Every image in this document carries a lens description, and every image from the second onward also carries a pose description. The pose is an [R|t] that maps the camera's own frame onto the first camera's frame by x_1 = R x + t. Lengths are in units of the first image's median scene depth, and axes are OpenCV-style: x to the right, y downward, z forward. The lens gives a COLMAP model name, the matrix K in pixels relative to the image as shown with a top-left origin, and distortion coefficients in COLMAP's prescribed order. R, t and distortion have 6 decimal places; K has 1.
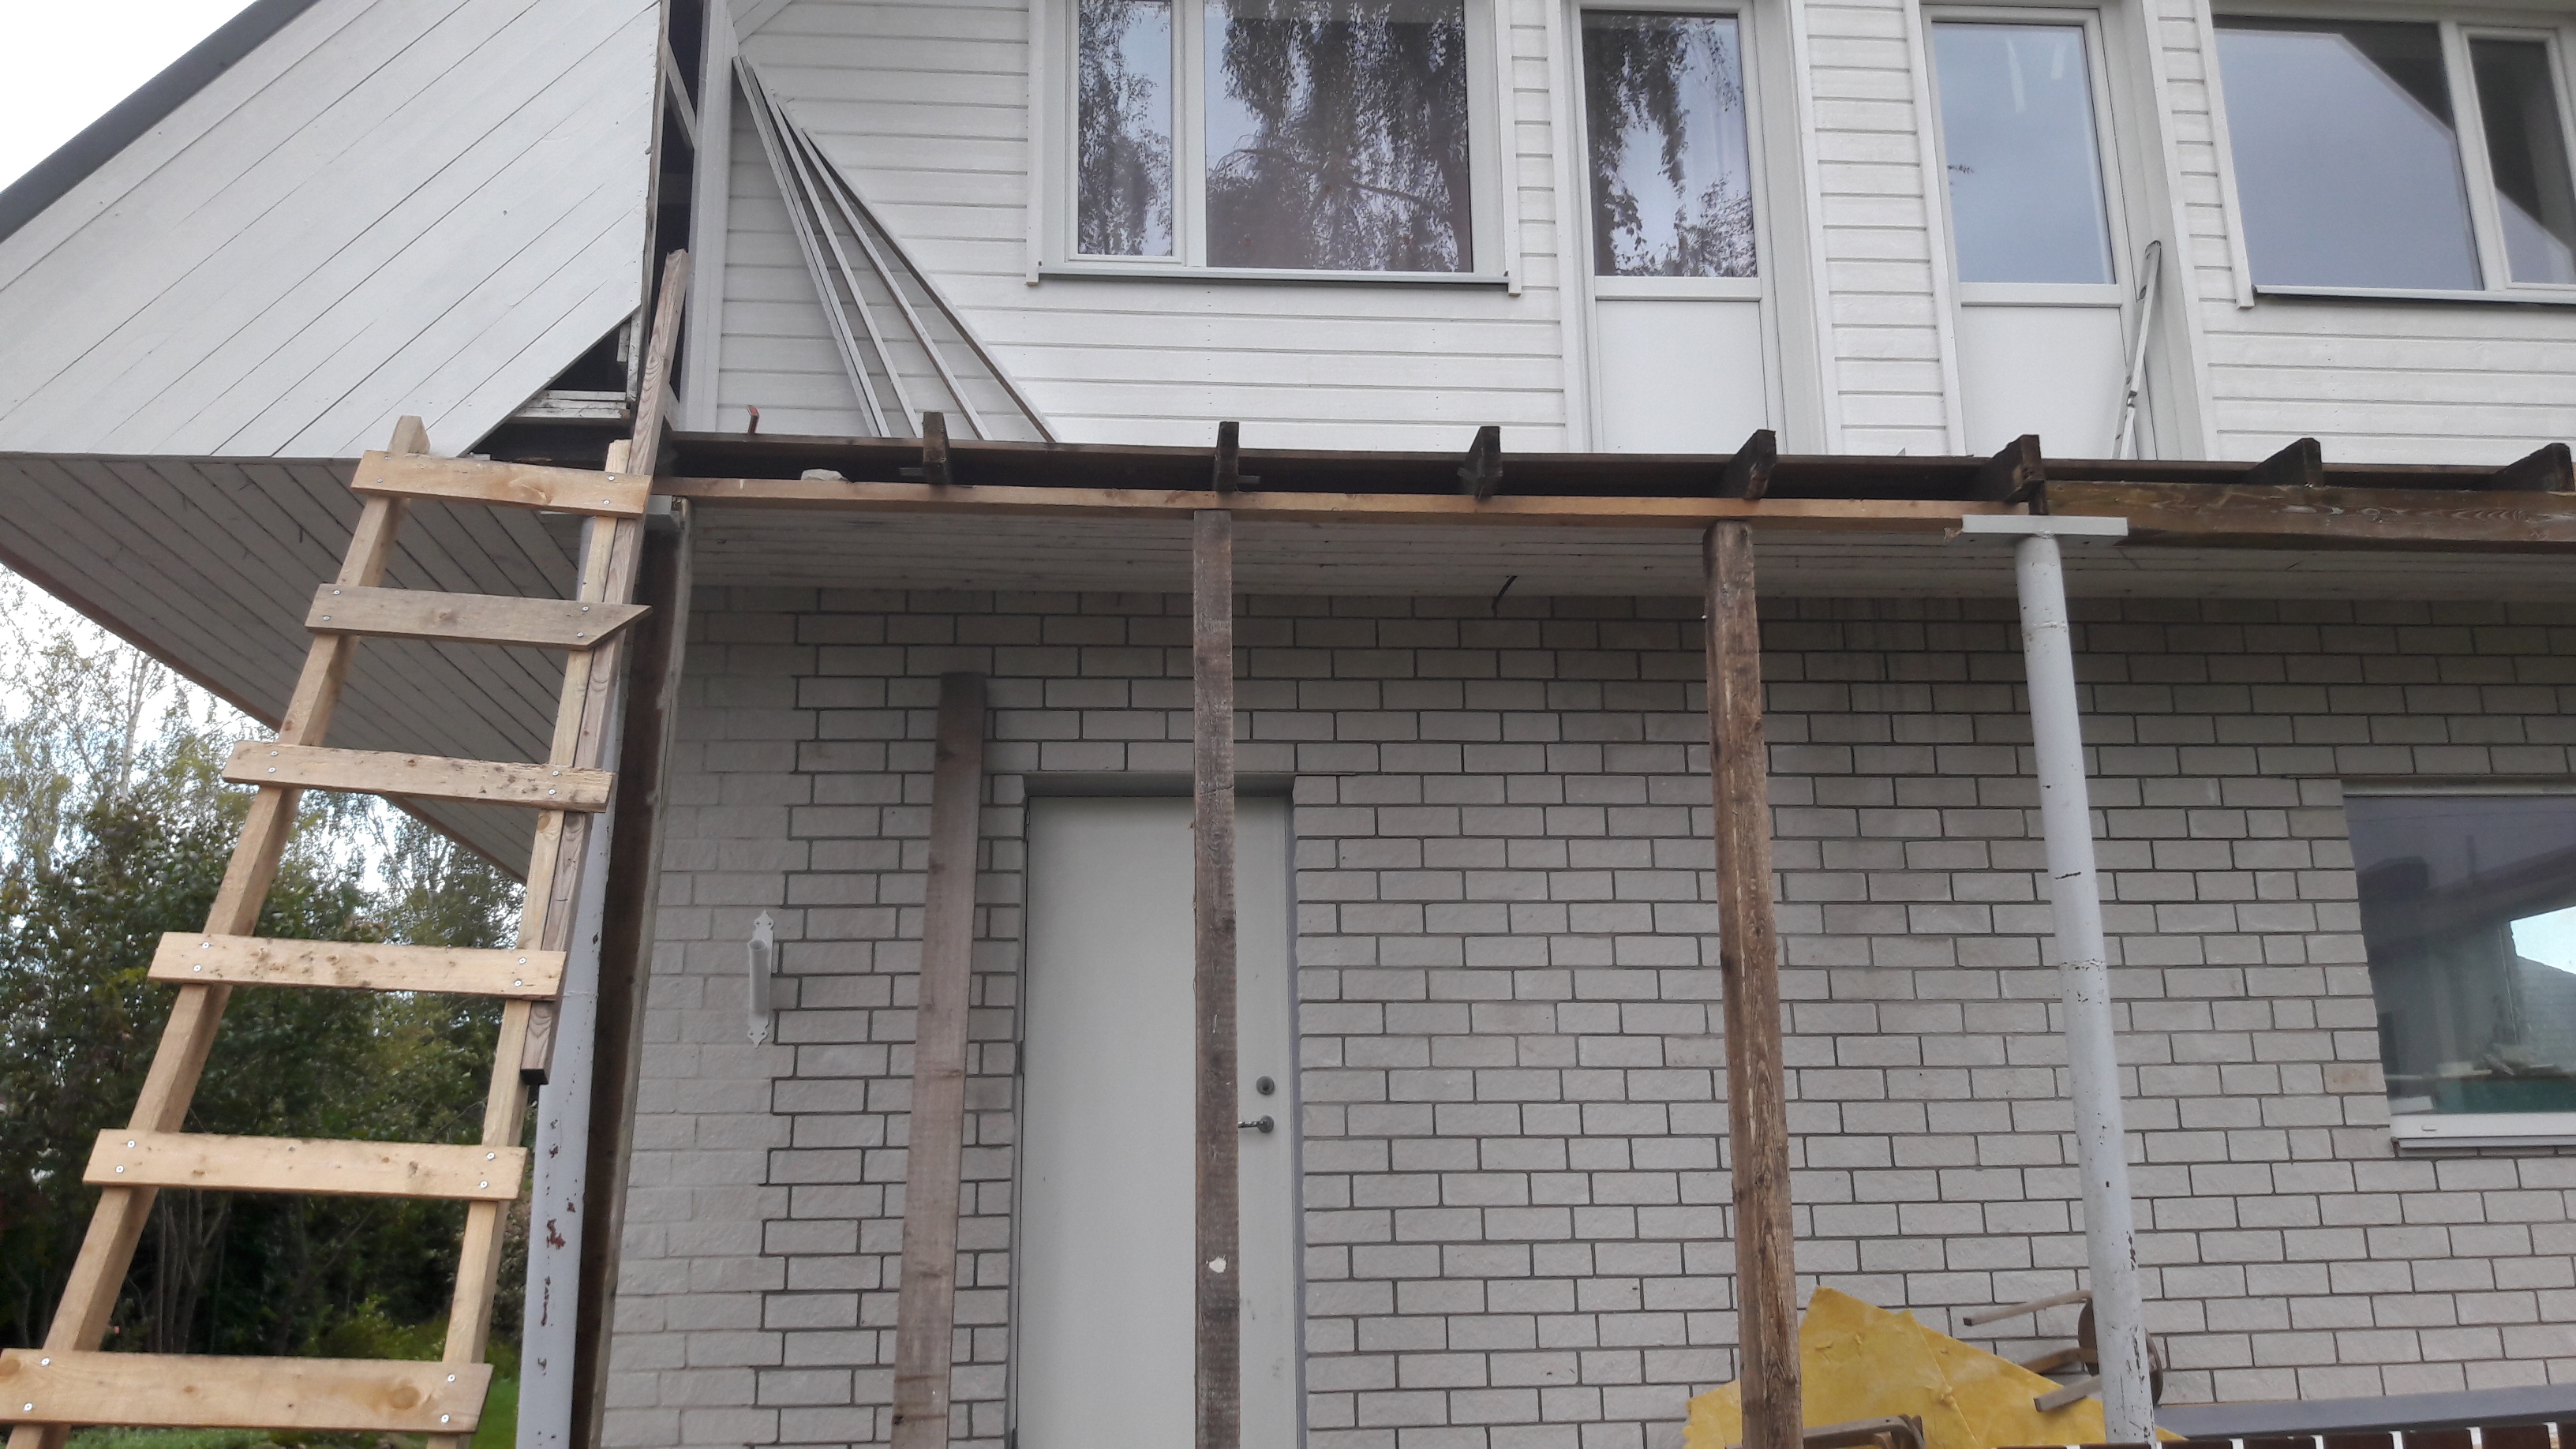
lens RADIAL K [[2096.8, 0, 1285.8], [0, 2096.8, 660.4], [0, 0, 1]] dist [0.058241, -0.128385]
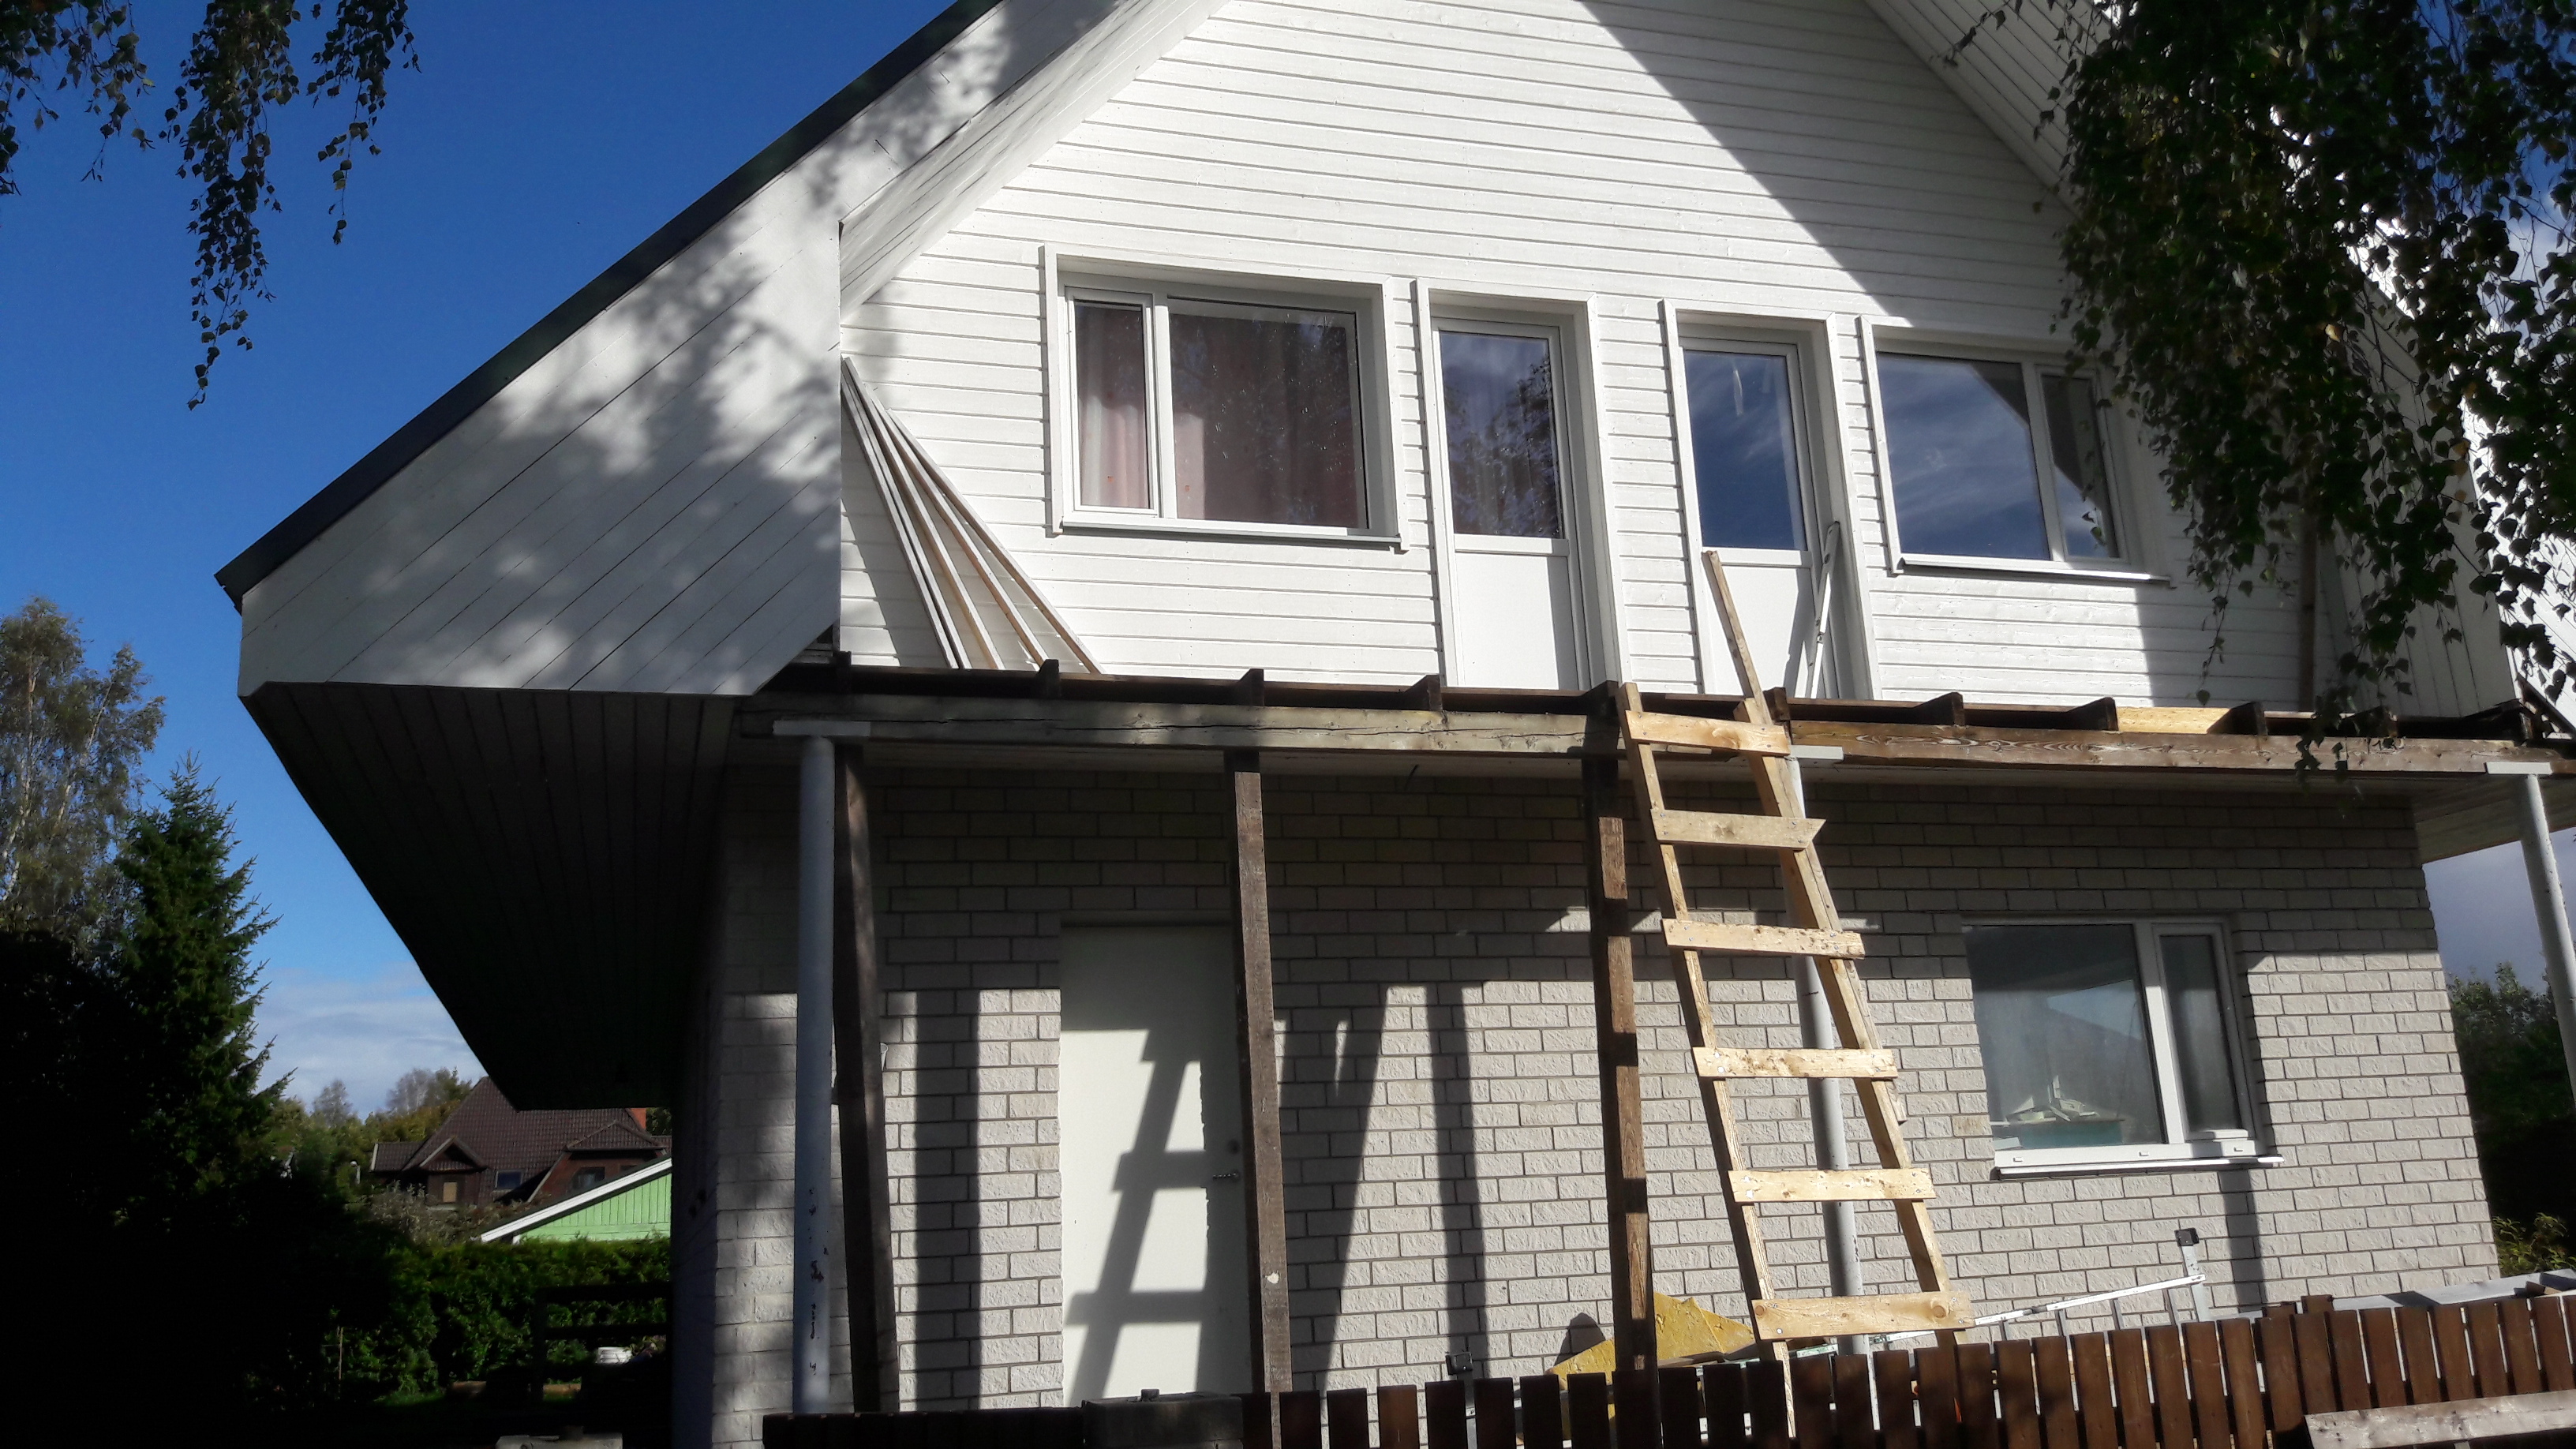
lens RADIAL K [[2169.5, 0, 1281.9], [0, 2169.5, 619.6], [0, 0, 1]] dist [0.222496, -0.696905]
pose [[0.976139, 0.028501, 0.215266, -0.284340], [-0.022459, 0.999284, -0.030462, -0.089698], [-0.215980, 0.024901, 0.976080, -0.373728]]
